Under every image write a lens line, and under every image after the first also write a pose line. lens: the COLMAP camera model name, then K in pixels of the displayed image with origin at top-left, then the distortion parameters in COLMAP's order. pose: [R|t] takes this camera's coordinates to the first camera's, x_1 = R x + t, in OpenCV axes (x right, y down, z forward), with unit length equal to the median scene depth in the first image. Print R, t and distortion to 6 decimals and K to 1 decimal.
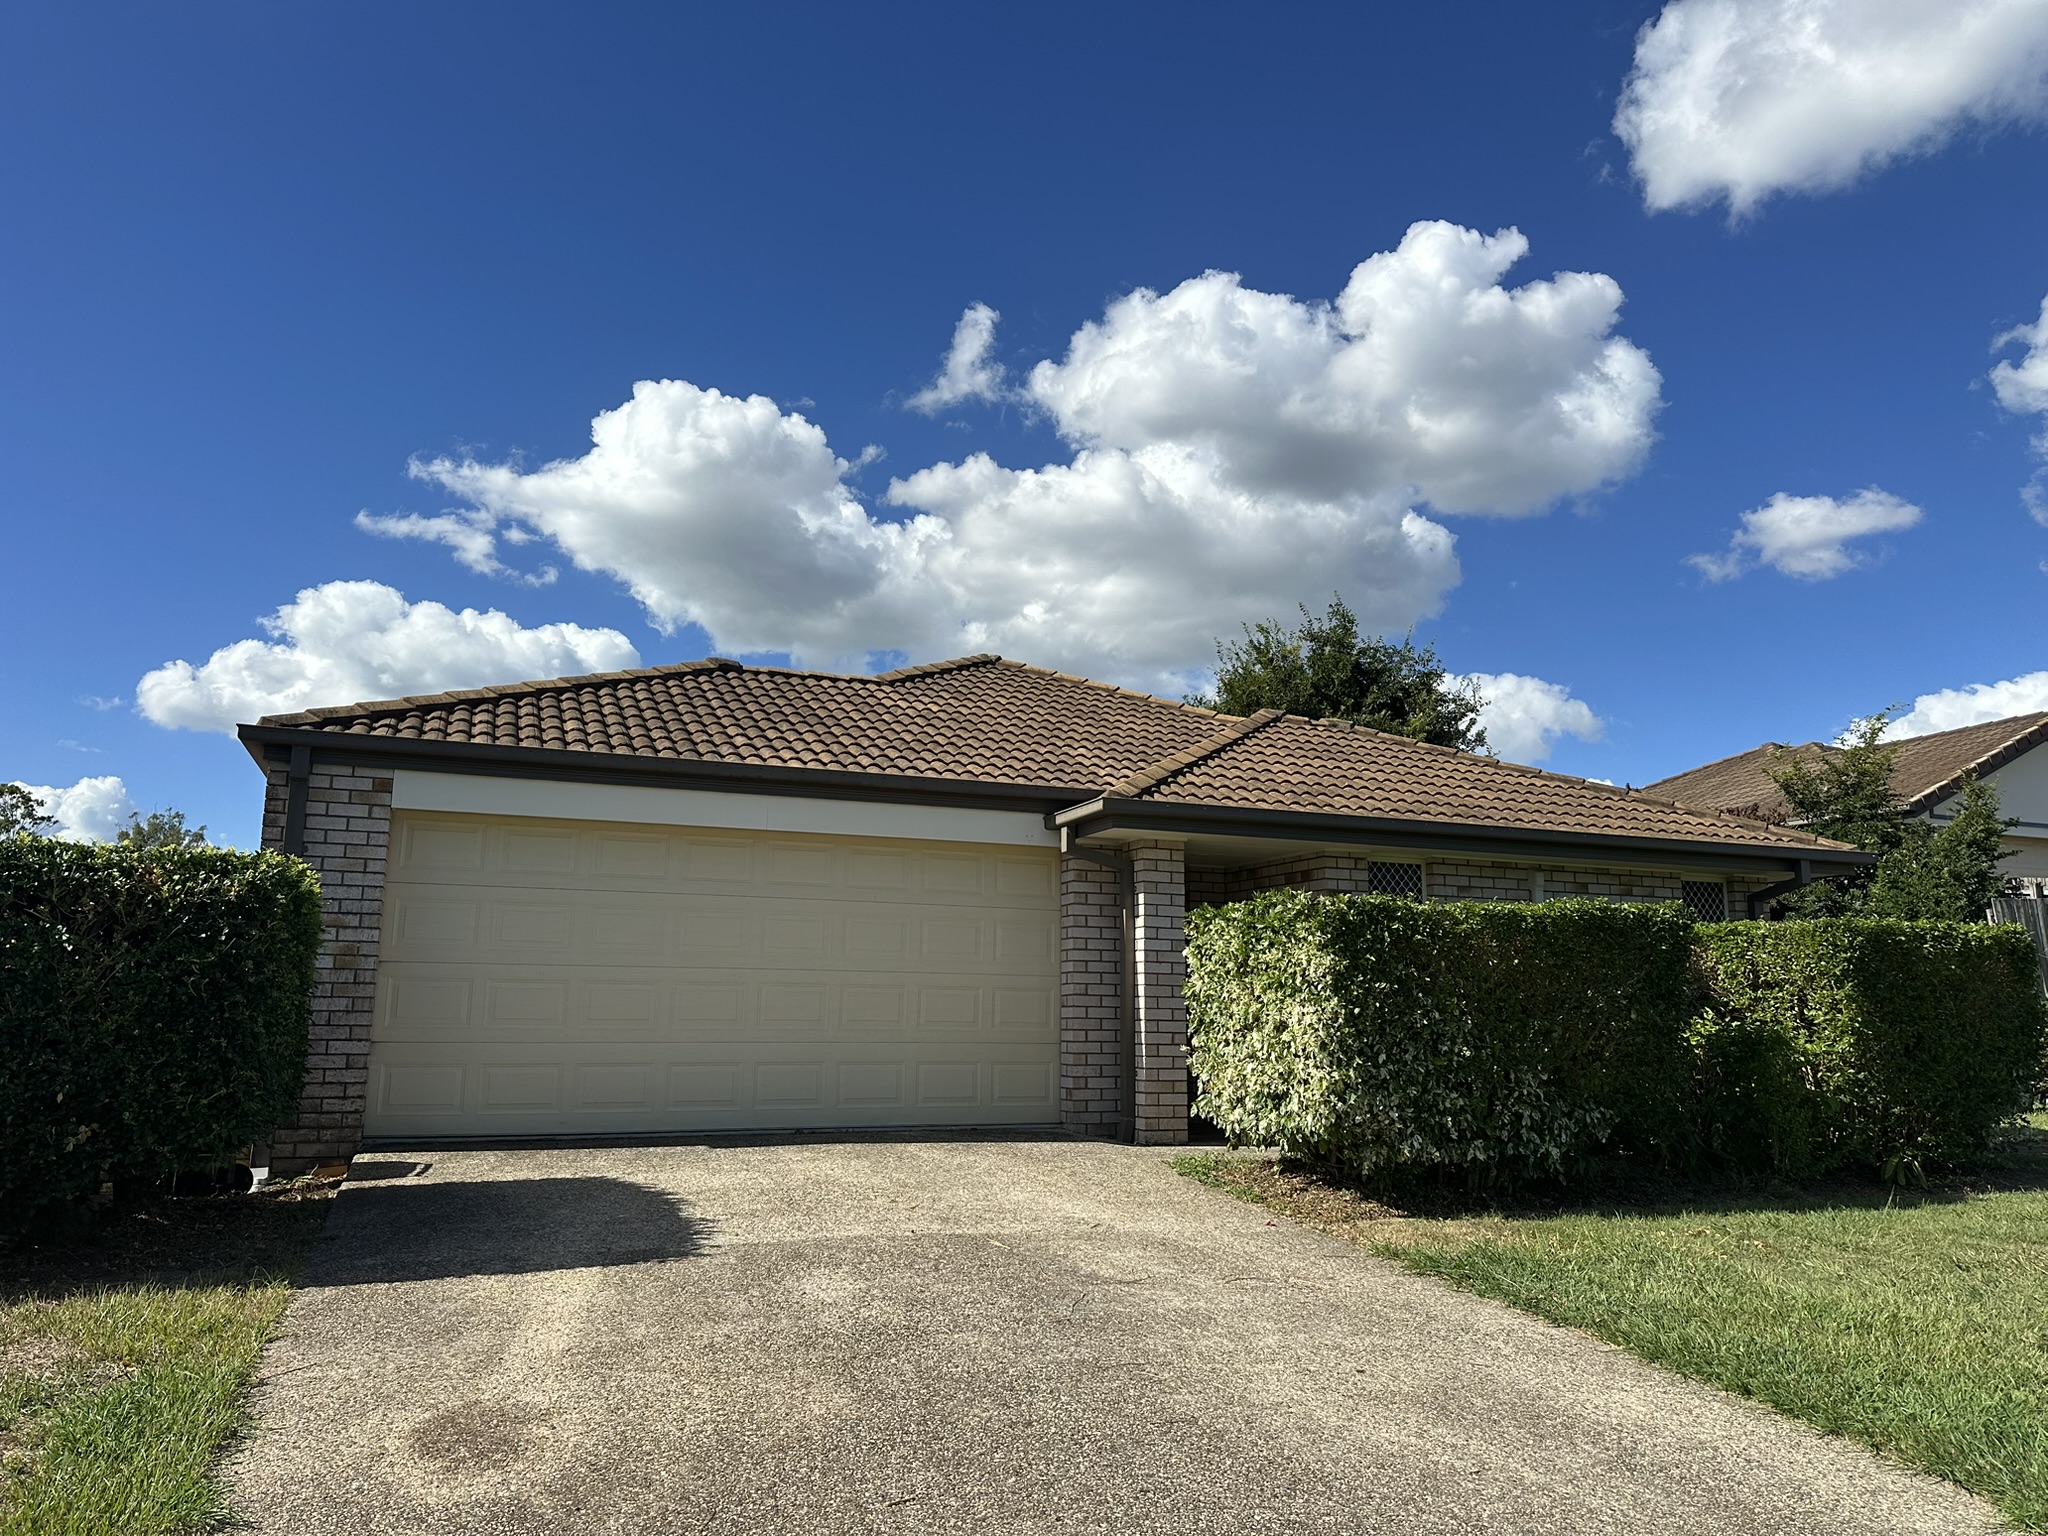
lens RADIAL K [[1447.2, 0, 1063.5], [0, 1447.2, 770.1], [0, 0, 1]] dist [0.049132, -0.057754]
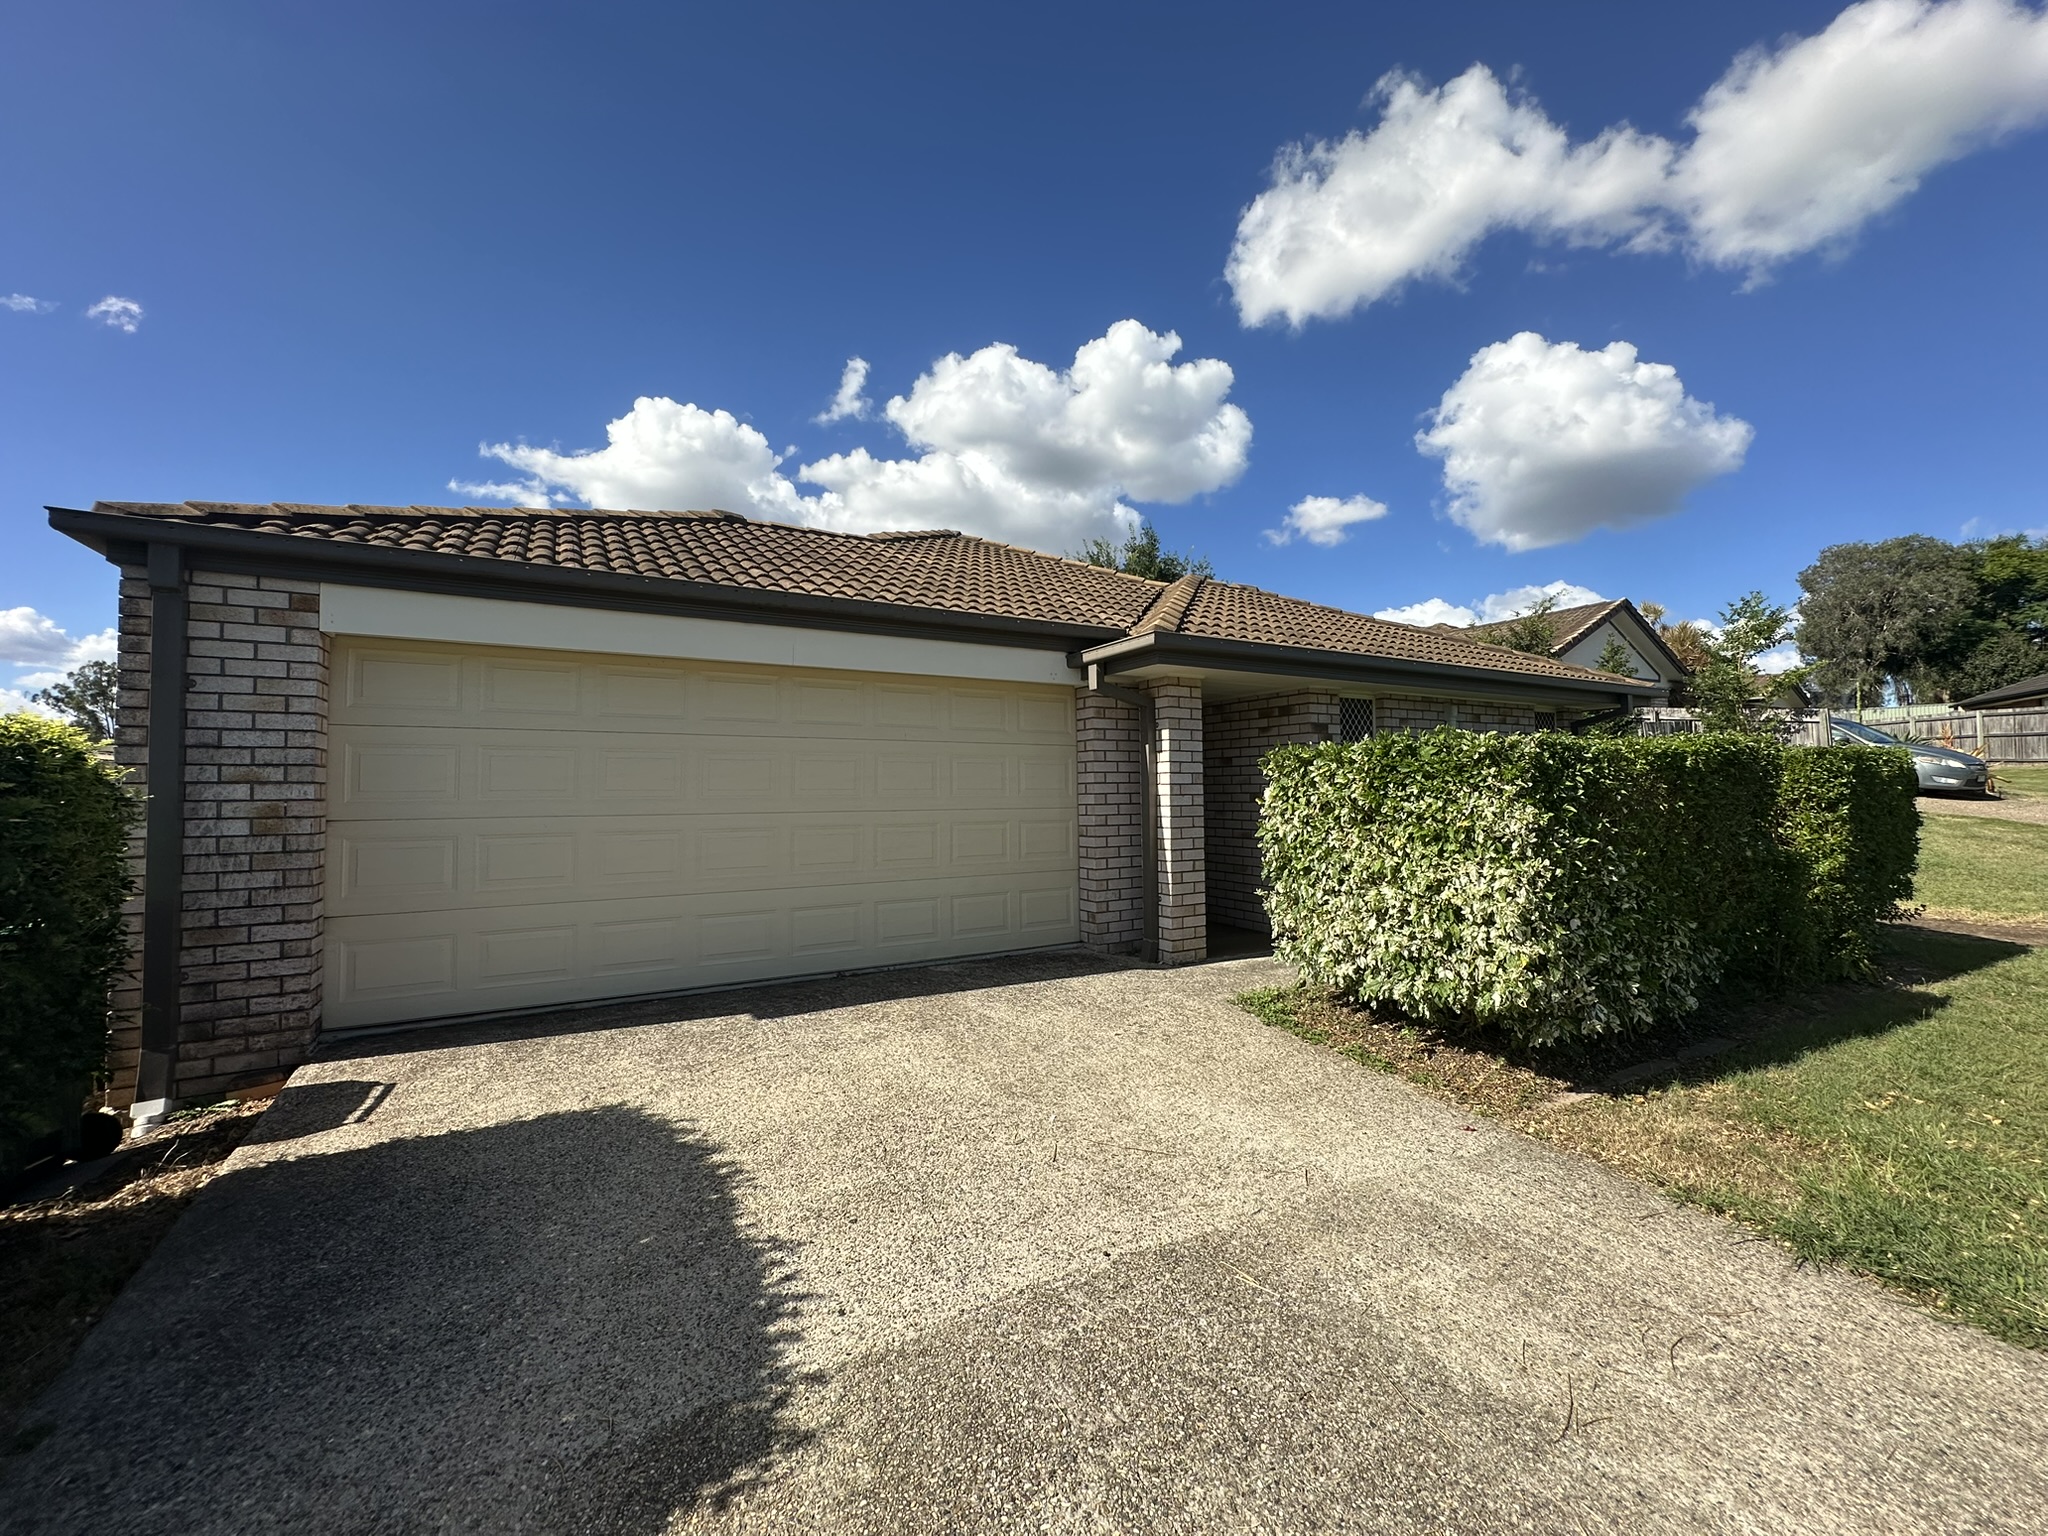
lens RADIAL K [[813.8, 0, 1024.6], [0, 813.8, 765.8], [0, 0, 1]] dist [0.002786, -0.000421]
pose [[0.991693, -0.014725, 0.127778, -0.126264], [-0.003399, 0.990078, 0.140480, 0.031678], [-0.128579, -0.139748, 0.981803, 0.462428]]
